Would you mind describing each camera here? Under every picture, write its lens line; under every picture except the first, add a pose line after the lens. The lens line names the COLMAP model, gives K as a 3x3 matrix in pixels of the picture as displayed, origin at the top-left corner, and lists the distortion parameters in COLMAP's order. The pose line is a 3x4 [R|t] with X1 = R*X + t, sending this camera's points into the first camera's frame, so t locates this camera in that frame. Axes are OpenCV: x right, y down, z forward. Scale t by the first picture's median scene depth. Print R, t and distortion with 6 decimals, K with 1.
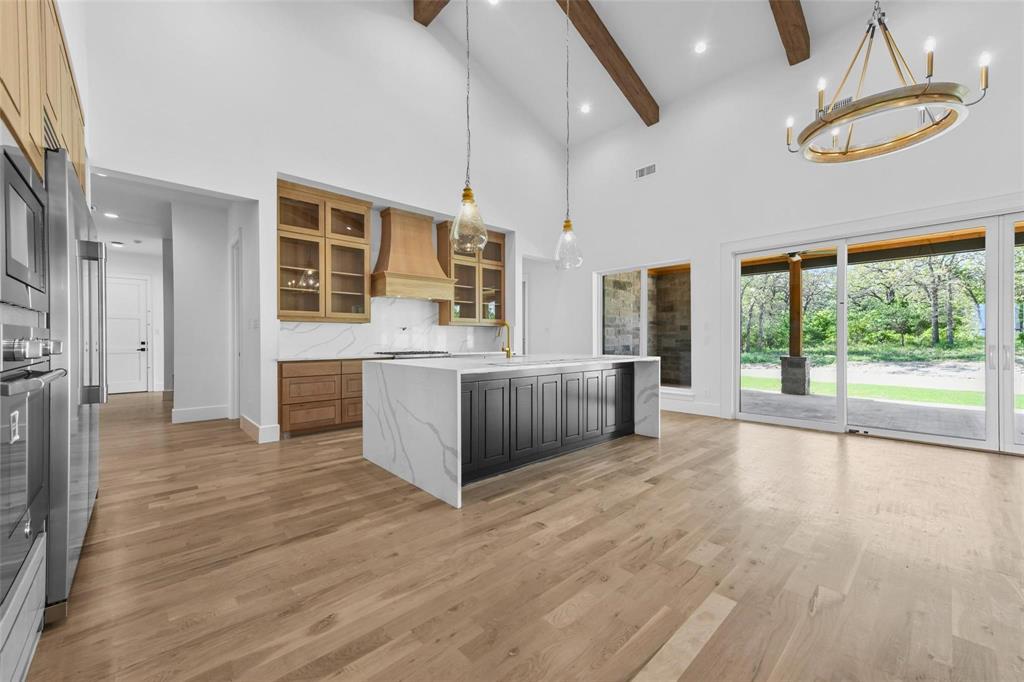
lens RADIAL K [[398.4, 0, 517.9], [0, 398.4, 340.3], [0, 0, 1]] dist [0.002346, 0.000201]
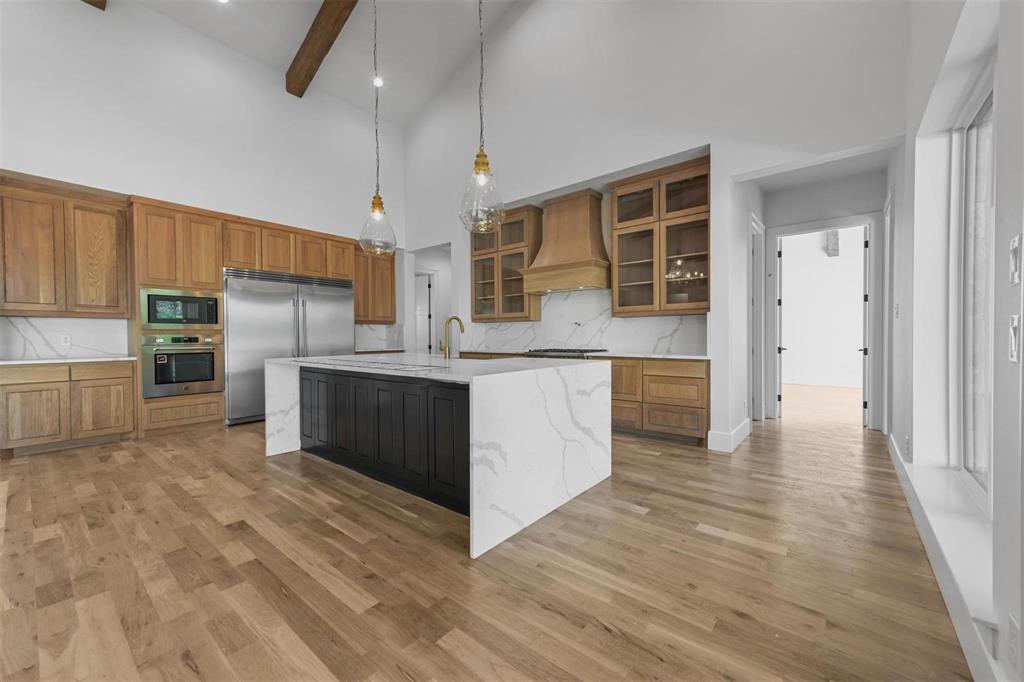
lens RADIAL K [[405.0, 0, 512.0], [0, 405.0, 341.0], [0, 0, 1]] dist [0.017818, 0.000021]
pose [[0.115593, 0.011699, -0.993228, 0.796586], [0.002199, 0.999925, 0.012033, -0.003460], [0.993294, -0.003575, 0.115558, 0.974583]]
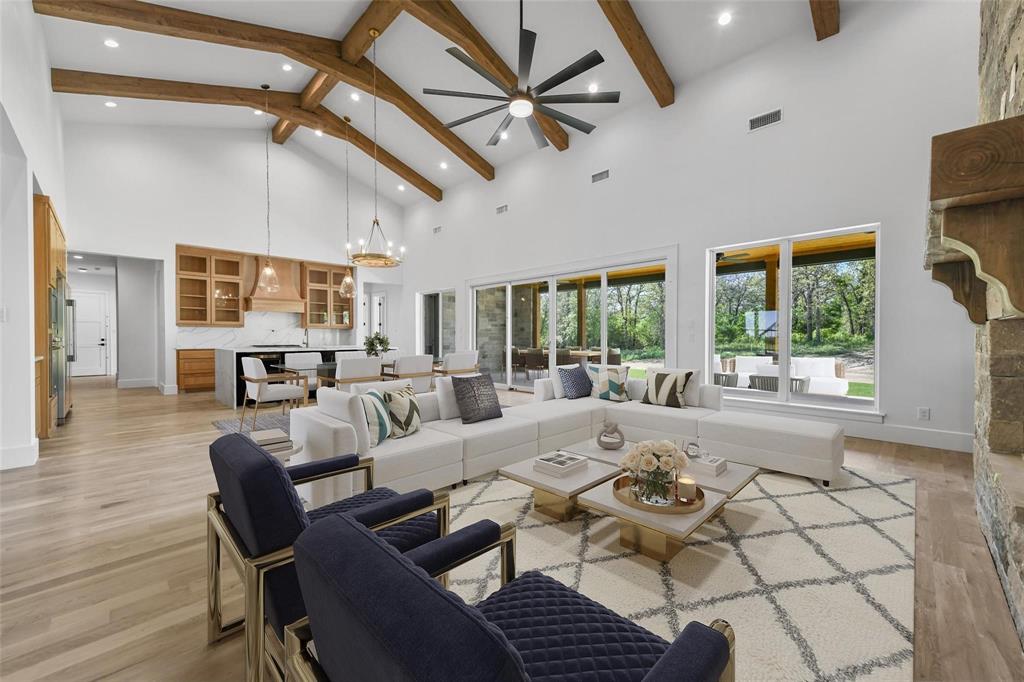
lens RADIAL K [[405.0, 0, 512.0], [0, 405.0, 341.0], [0, 0, 1]] dist [0.017818, 0.000021]
pose [[0.999859, 0.002986, 0.016508, 0.822137], [-0.003077, 0.999980, 0.005441, -0.000423], [-0.016491, -0.005491, 0.999849, -0.812495]]
